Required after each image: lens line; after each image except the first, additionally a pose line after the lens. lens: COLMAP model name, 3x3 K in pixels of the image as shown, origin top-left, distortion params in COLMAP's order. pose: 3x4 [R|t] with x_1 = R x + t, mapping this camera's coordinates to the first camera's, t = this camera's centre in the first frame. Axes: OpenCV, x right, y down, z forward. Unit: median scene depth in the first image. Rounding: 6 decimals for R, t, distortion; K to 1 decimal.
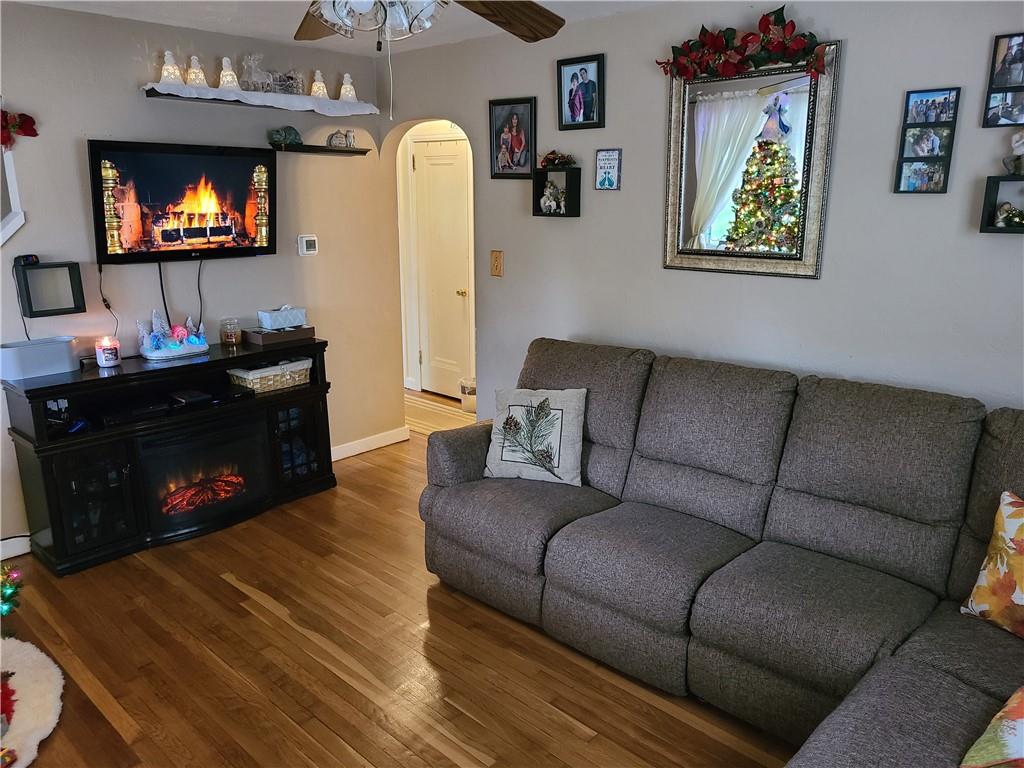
lens RADIAL K [[761.9, 0, 513.2], [0, 761.9, 383.0], [0, 0, 1]] dist [0.039299, -0.013388]
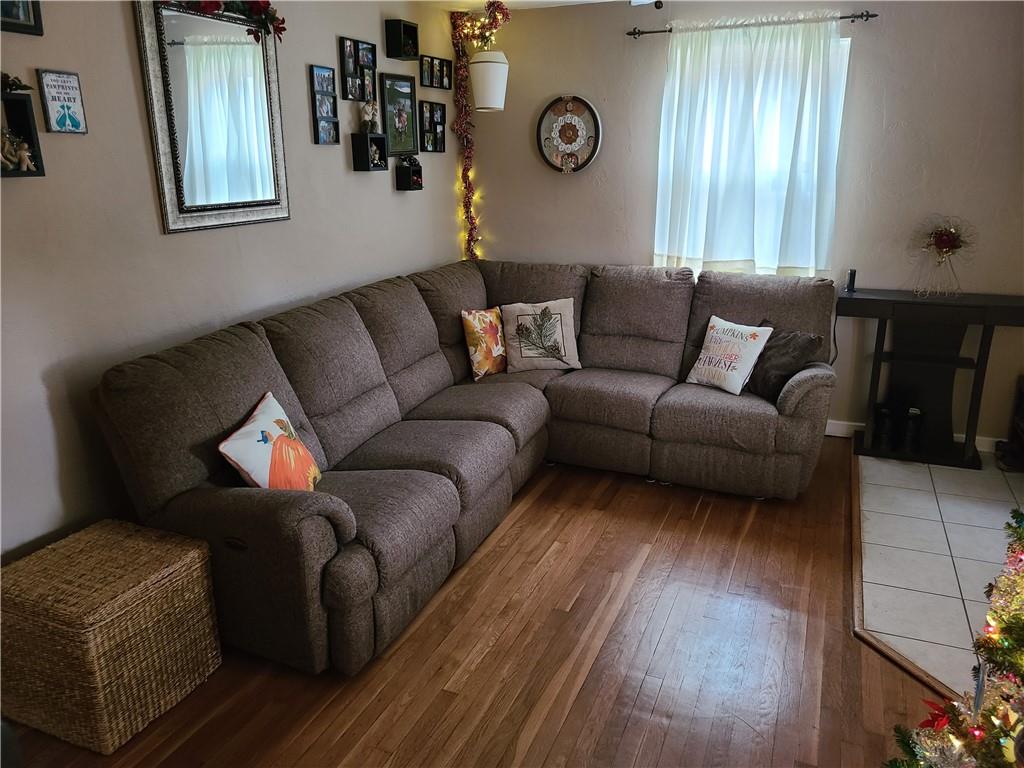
lens RADIAL K [[761.9, 0, 511.8], [0, 761.9, 384.2], [0, 0, 1]] dist [0.039299, -0.013388]
pose [[-0.341458, -0.266331, 0.901374, -0.824705], [0.239418, 0.902731, 0.357428, -0.244430], [-0.908892, 0.337852, -0.244481, 1.067497]]
